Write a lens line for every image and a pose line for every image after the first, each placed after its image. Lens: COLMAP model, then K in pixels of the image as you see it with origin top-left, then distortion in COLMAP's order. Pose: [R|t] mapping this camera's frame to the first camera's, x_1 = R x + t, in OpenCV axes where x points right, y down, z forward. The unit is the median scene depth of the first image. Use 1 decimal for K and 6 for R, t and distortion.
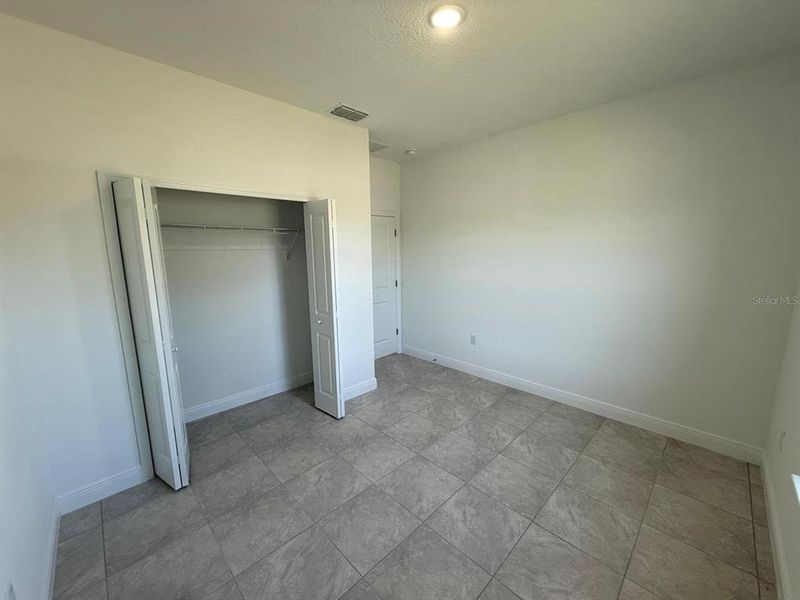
lens RADIAL K [[317.8, 0, 399.2], [0, 317.8, 298.0], [0, 0, 1]] dist [-0.000183, 0.000175]
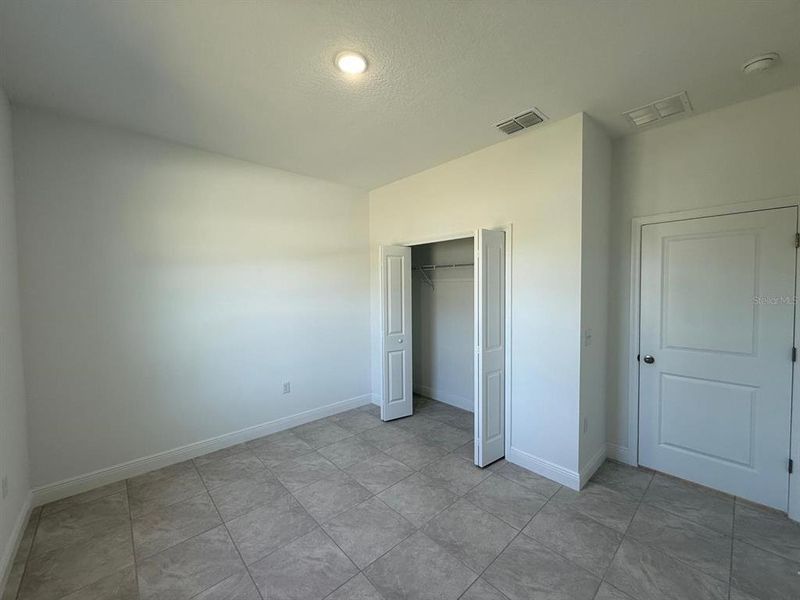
lens RADIAL K [[317.8, 0, 399.2], [0, 317.8, 298.0], [0, 0, 1]] dist [-0.000183, 0.000175]
pose [[-0.029866, 0.046455, -0.998474, 1.092731], [-0.144030, 0.988295, 0.050290, -0.165531], [0.989122, 0.145312, -0.022826, 1.141311]]
